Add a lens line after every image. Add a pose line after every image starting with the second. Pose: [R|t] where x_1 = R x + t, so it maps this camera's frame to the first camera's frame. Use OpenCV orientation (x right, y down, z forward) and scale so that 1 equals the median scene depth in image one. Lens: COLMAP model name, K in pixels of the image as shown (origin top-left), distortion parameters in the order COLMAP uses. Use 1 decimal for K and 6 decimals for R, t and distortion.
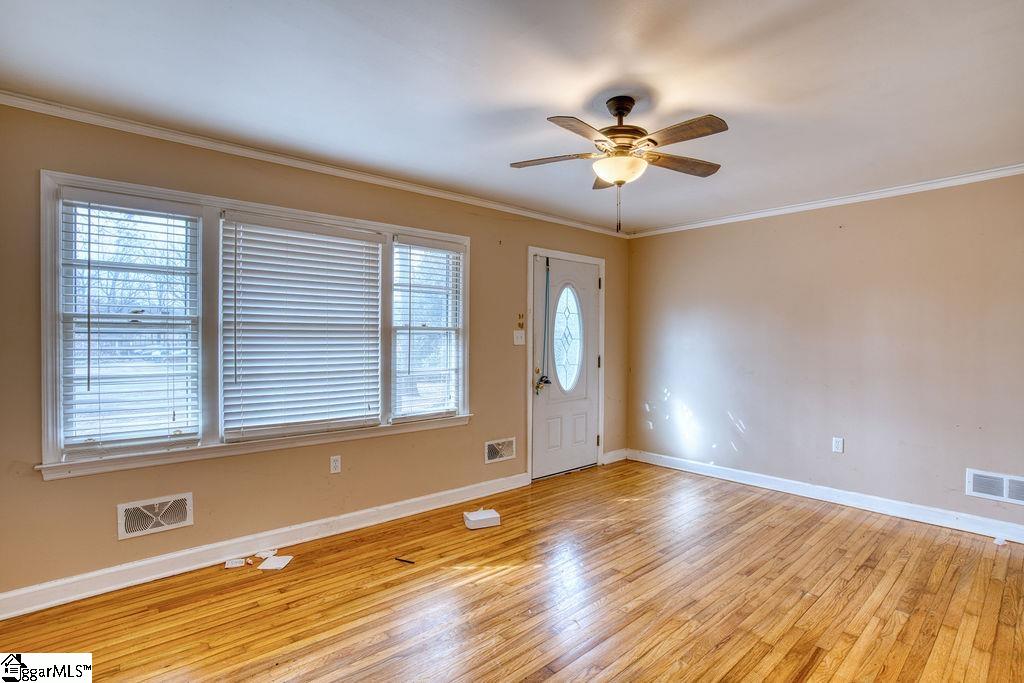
lens RADIAL K [[500.2, 0, 513.9], [0, 500.2, 338.3], [0, 0, 1]] dist [-0.080712, 0.036155]
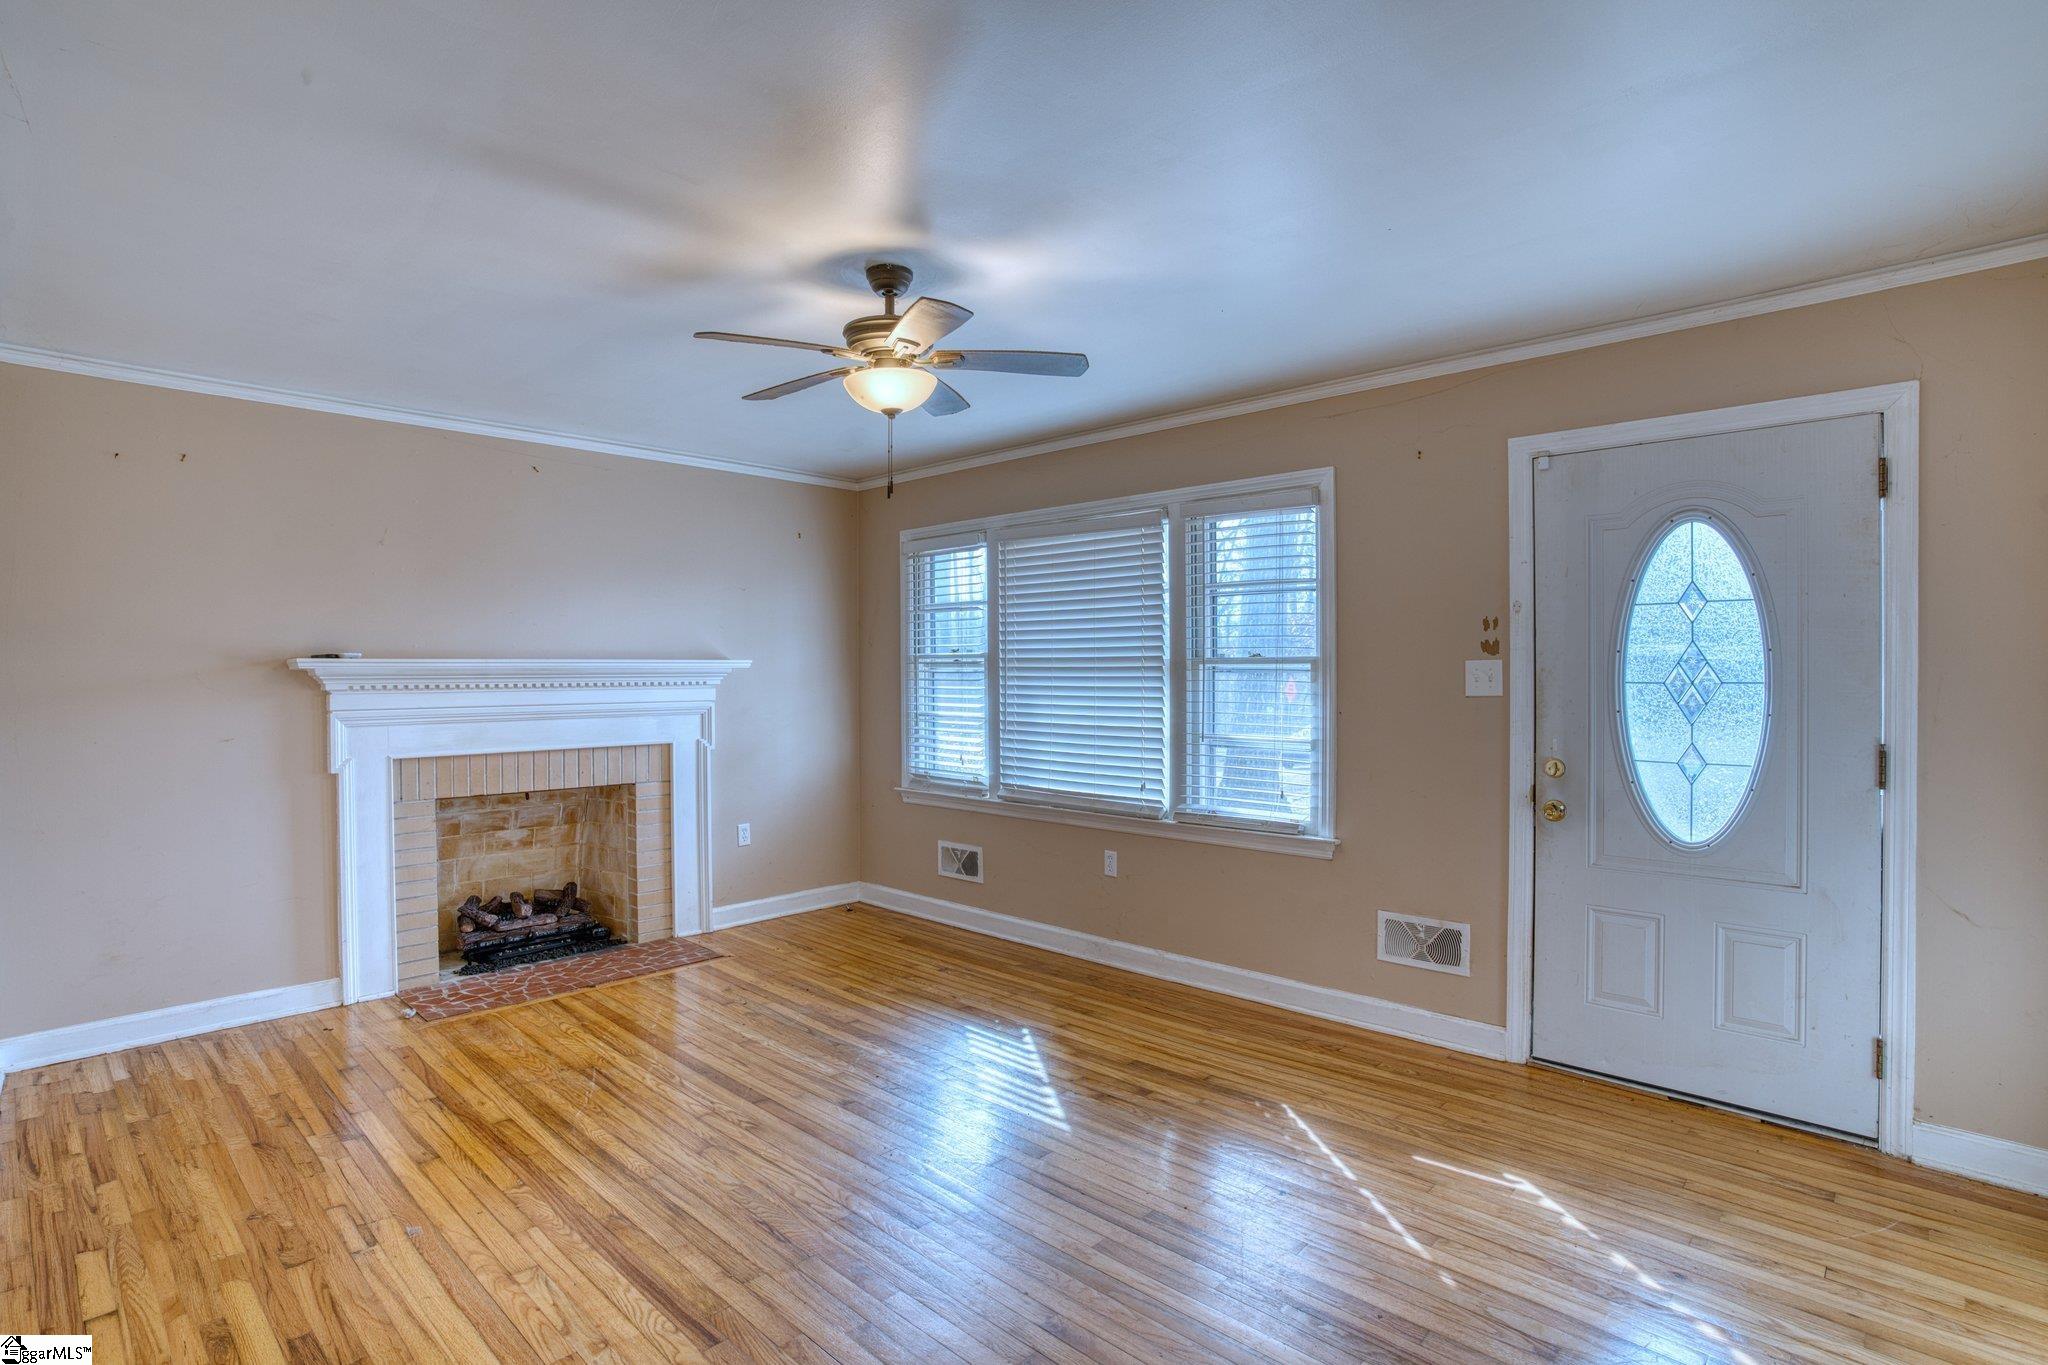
lens RADIAL K [[1000.3, 0, 1027.8], [0, 1000.3, 676.1], [0, 0, 1]] dist [-0.080712, 0.036155]
pose [[0.087751, -0.000751, -0.996142, 1.073100], [-0.001985, 0.999998, -0.000929, -0.002030], [0.996140, 0.002059, 0.087750, 0.816216]]
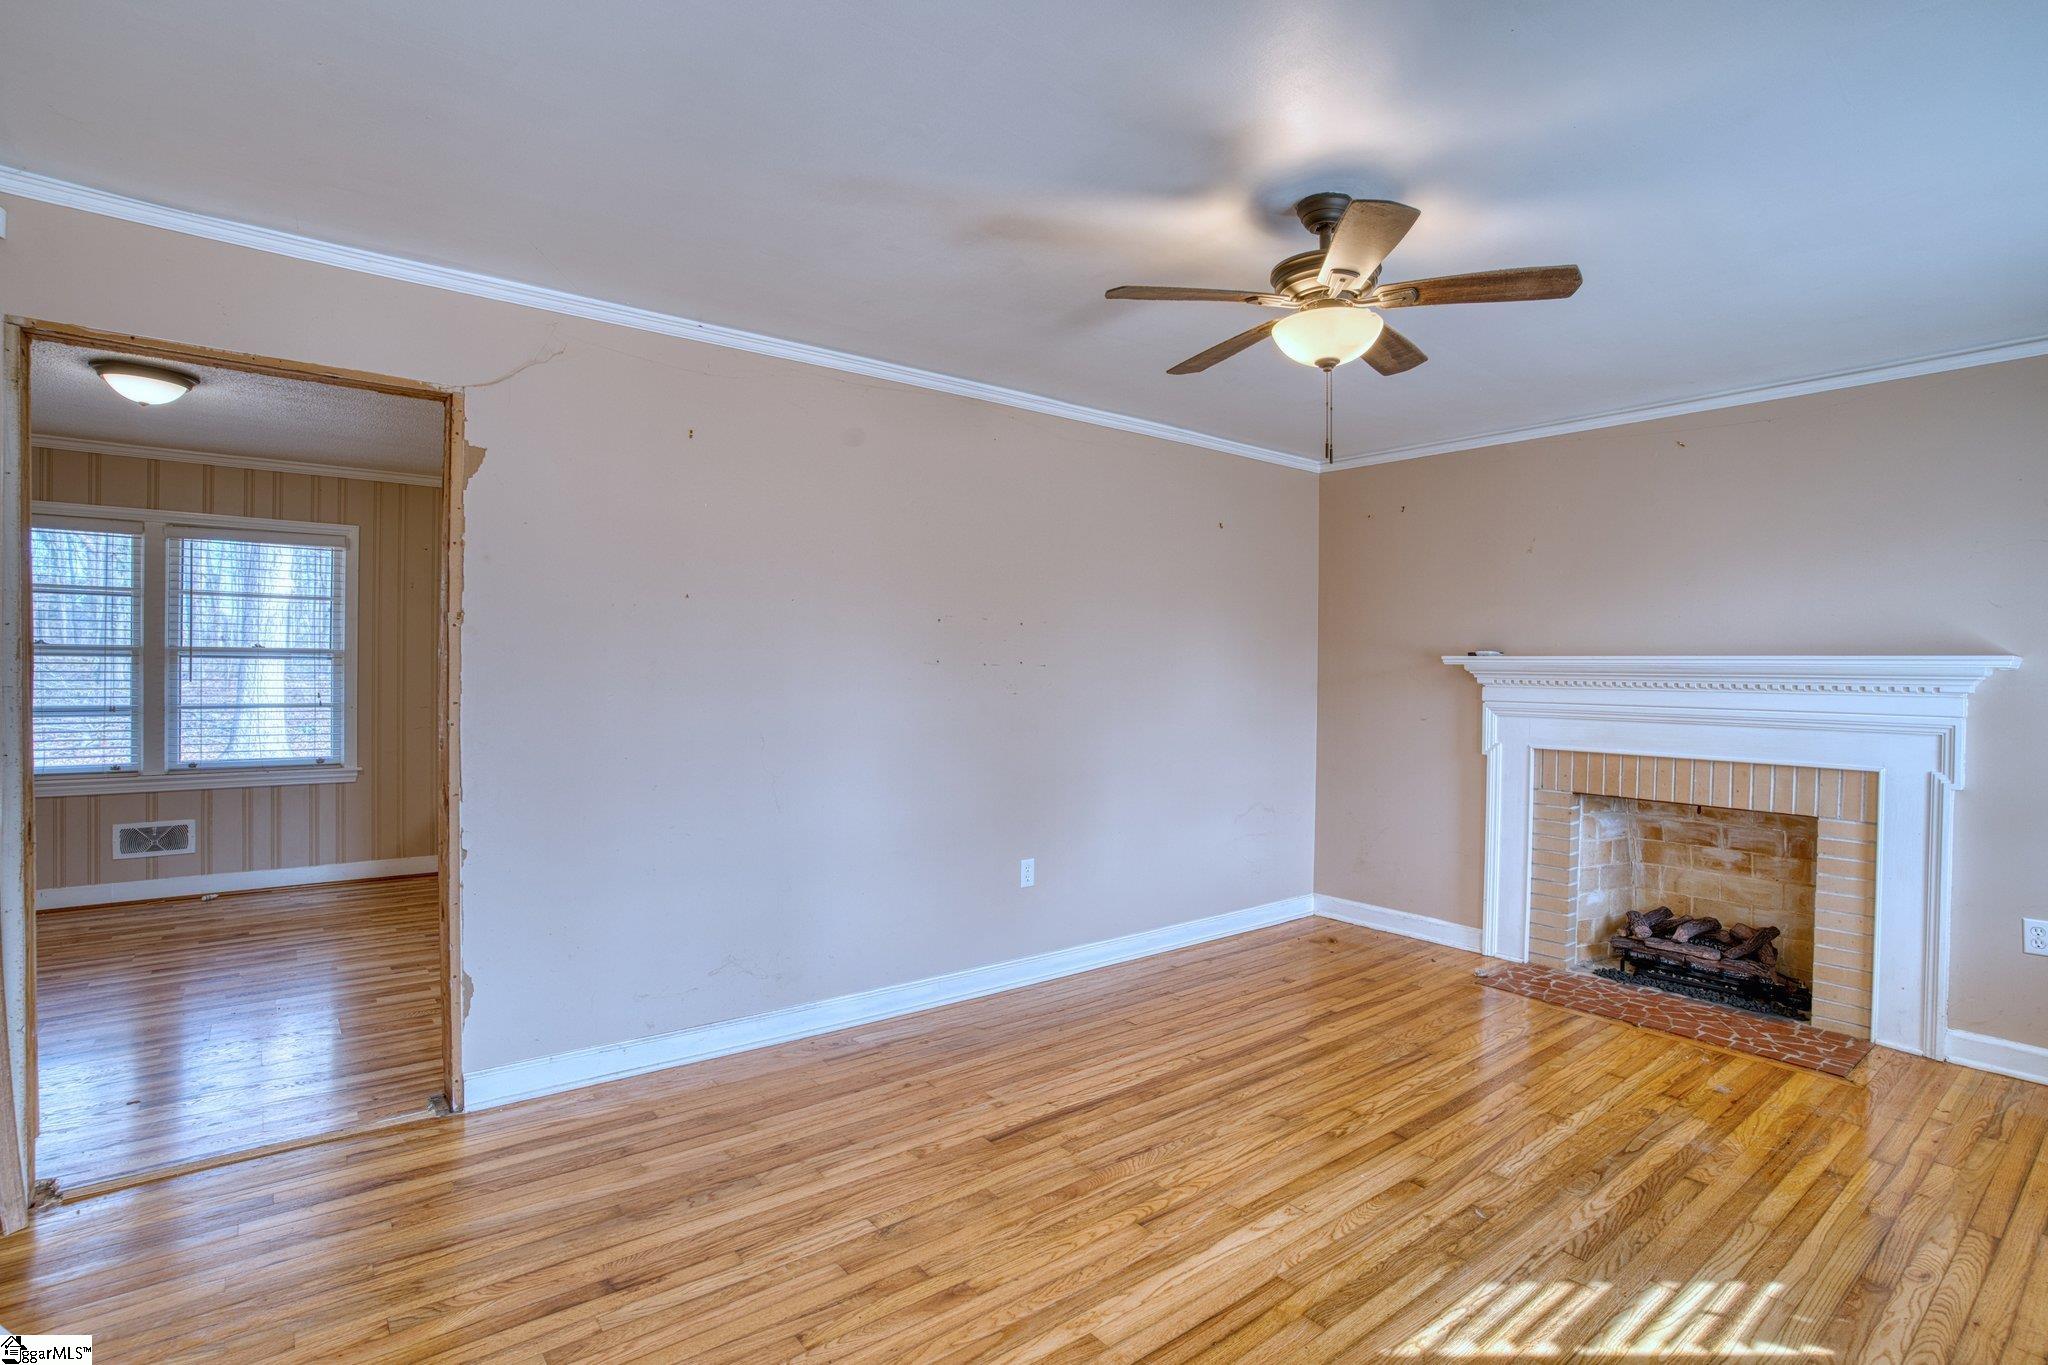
lens RADIAL K [[1000.3, 0, 1027.8], [0, 1000.3, 676.1], [0, 0, 1]] dist [-0.080712, 0.036155]
pose [[-0.998249, -0.018367, 0.056235, 0.350897], [-0.017437, 0.999704, 0.016985, -0.007270], [-0.056530, 0.015974, -0.998273, 1.557764]]
